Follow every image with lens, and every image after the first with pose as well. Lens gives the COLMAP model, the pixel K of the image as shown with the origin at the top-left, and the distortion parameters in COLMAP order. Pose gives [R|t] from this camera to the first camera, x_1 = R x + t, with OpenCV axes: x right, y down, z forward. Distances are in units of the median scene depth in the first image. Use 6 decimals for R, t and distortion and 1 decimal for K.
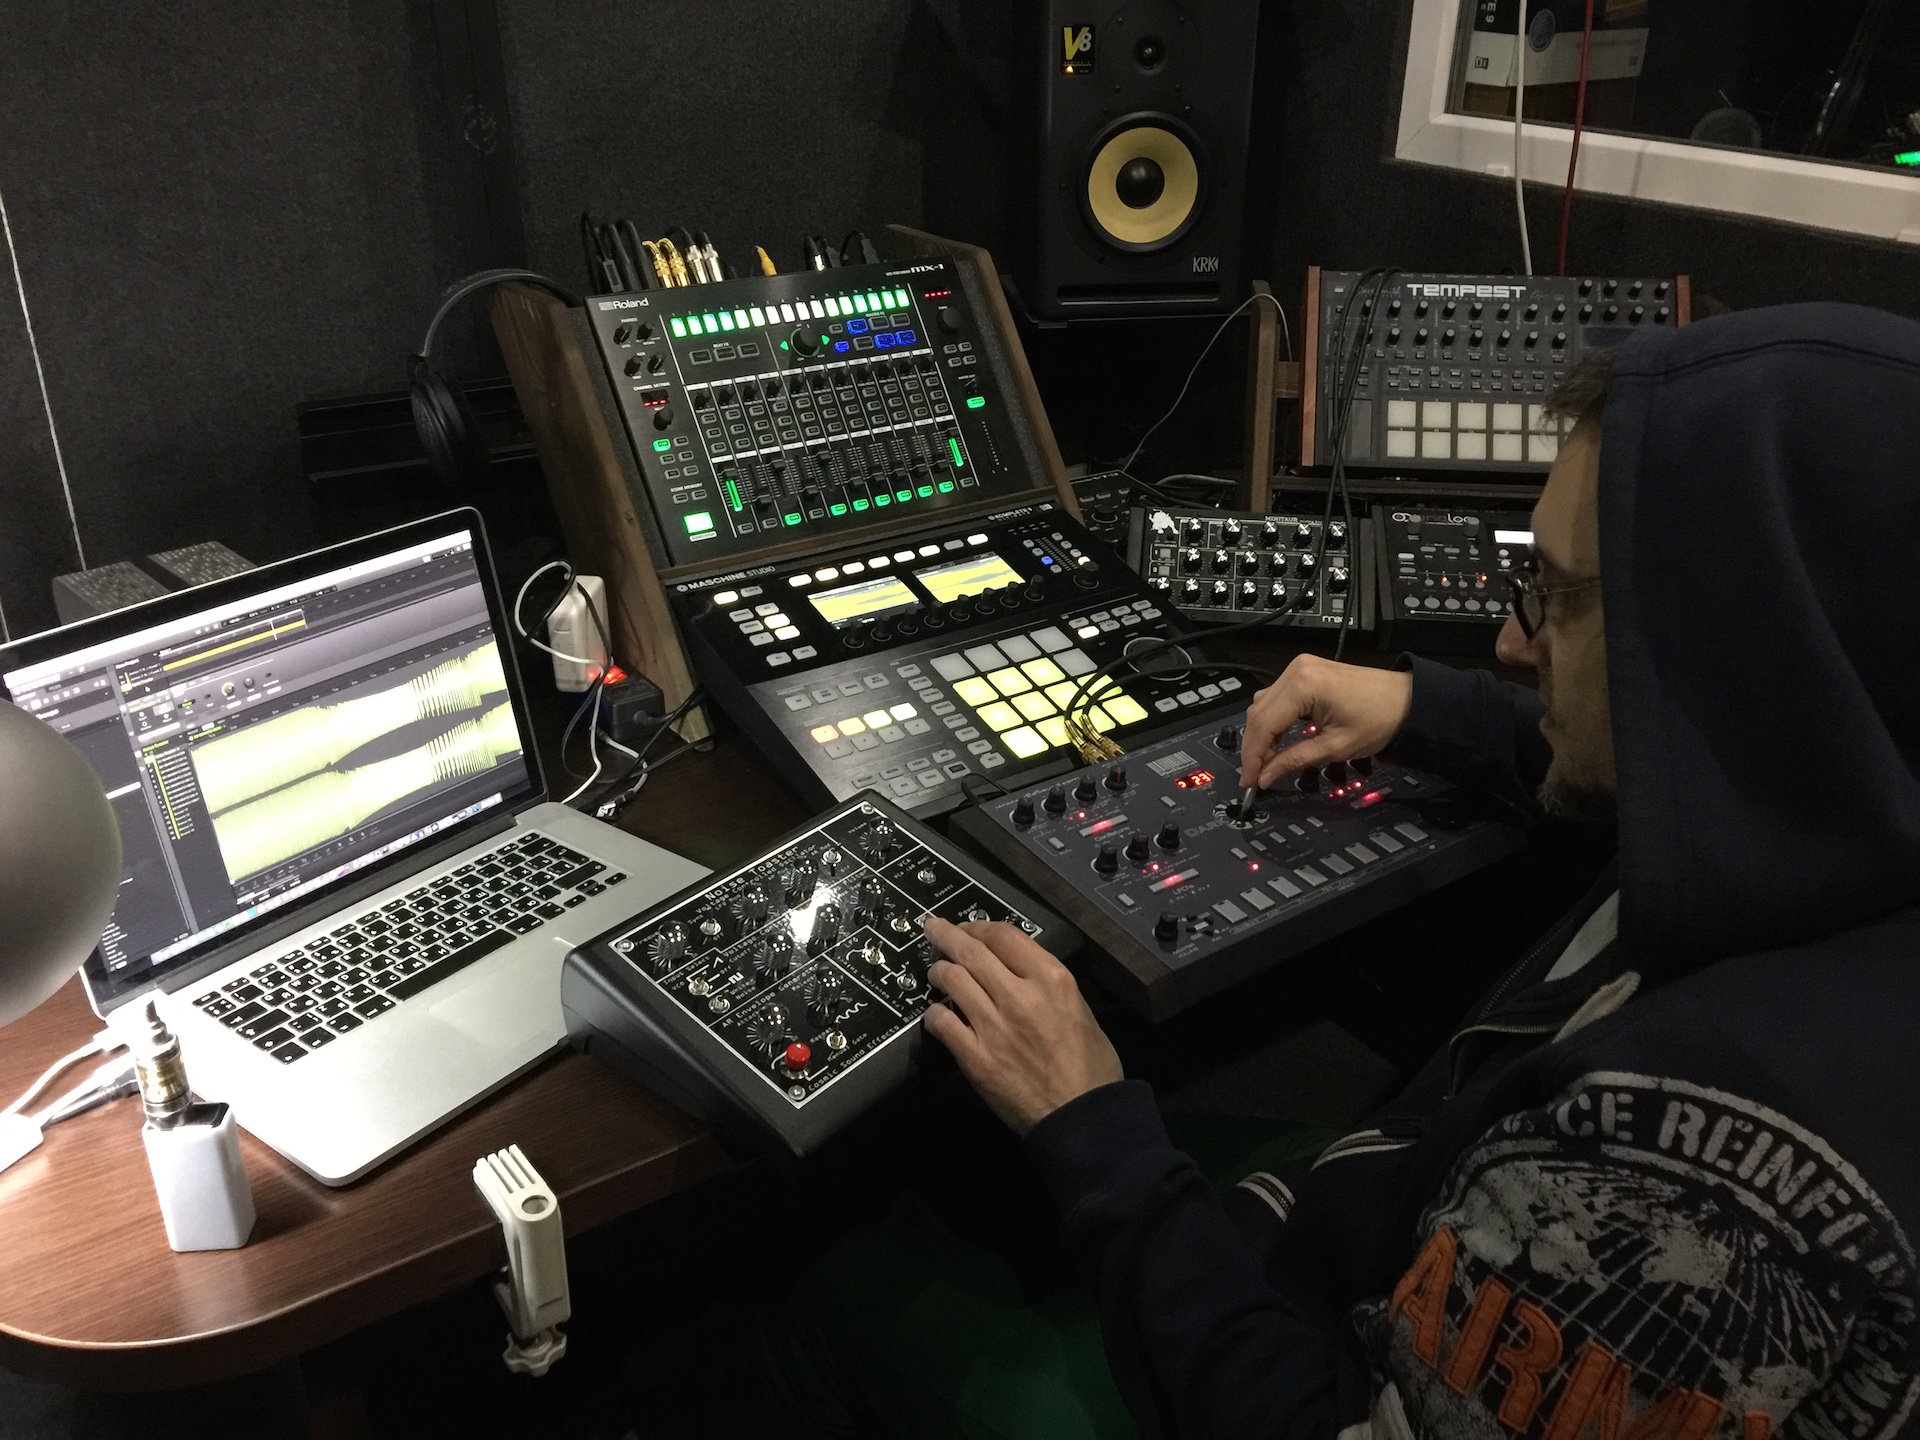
lens RADIAL K [[1622.0, 0, 969.6], [0, 1622.0, 689.4], [0, 0, 1]] dist [0.087618, -0.140509]
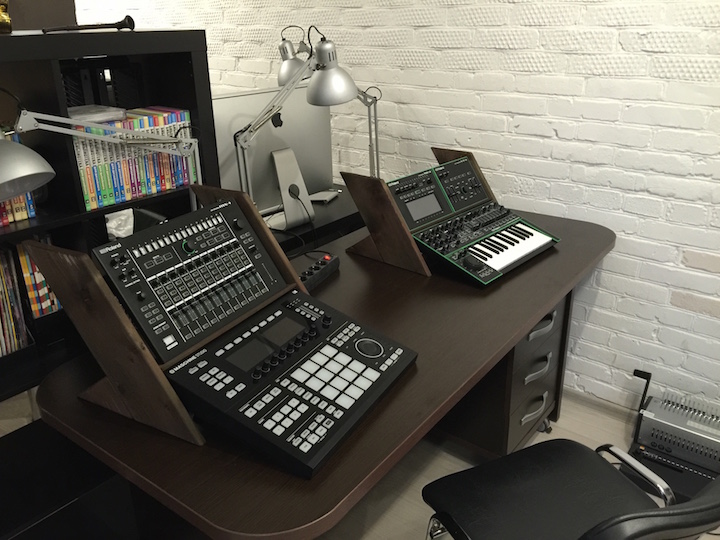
lens RADIAL K [[608.3, 0, 360.0], [0, 608.3, 265.5], [0, 0, 1]] dist [0.087618, -0.140509]
pose [[0.904608, -0.193694, 0.379693, -0.216954], [0.215179, 0.976467, -0.014529, -0.125874], [-0.367943, 0.094845, 0.924998, 0.126368]]
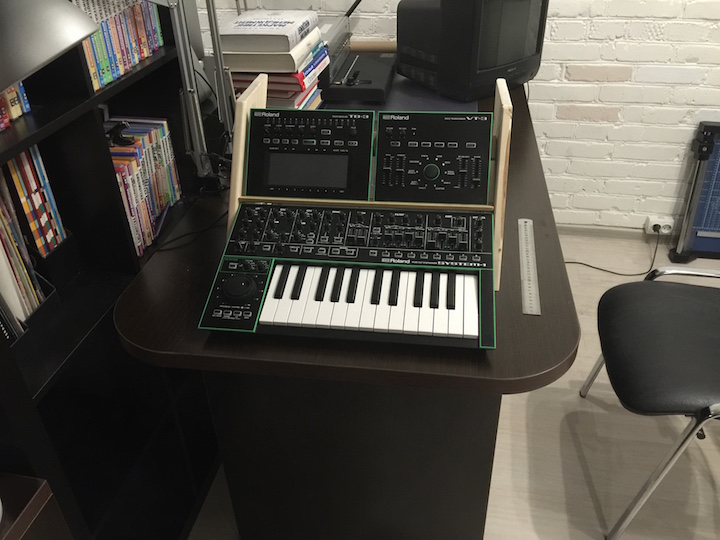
lens RADIAL K [[608.3, 0, 365.5], [0, 608.3, 266.5], [0, 0, 1]] dist [0.087618, -0.140509]
pose [[0.587457, -0.473615, 0.656189, -0.579371], [0.379947, 0.877347, 0.293090, -0.226812], [-0.714517, 0.077139, 0.695352, 0.462259]]
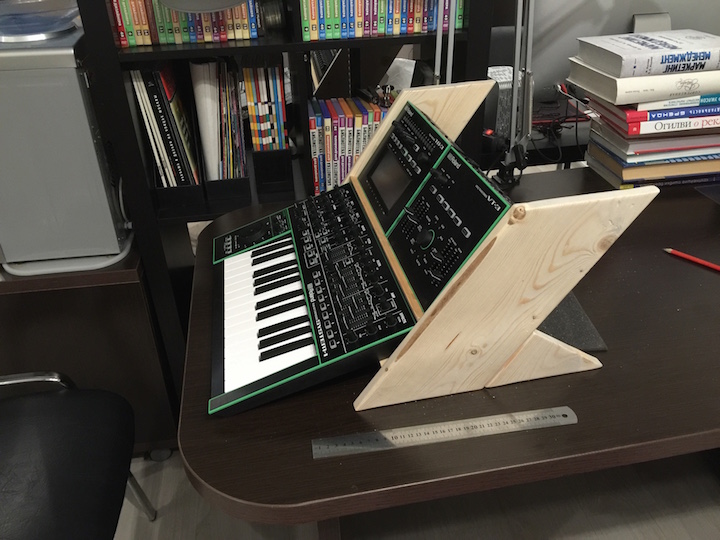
lens RADIAL K [[608.3, 0, 356.7], [0, 608.3, 269.3], [0, 0, 1]] dist [0.087618, -0.140509]
pose [[0.952439, 0.111502, -0.283598, 0.103432], [-0.081684, 0.990011, 0.114916, -0.111894], [0.293579, -0.086285, 0.952033, 0.365795]]
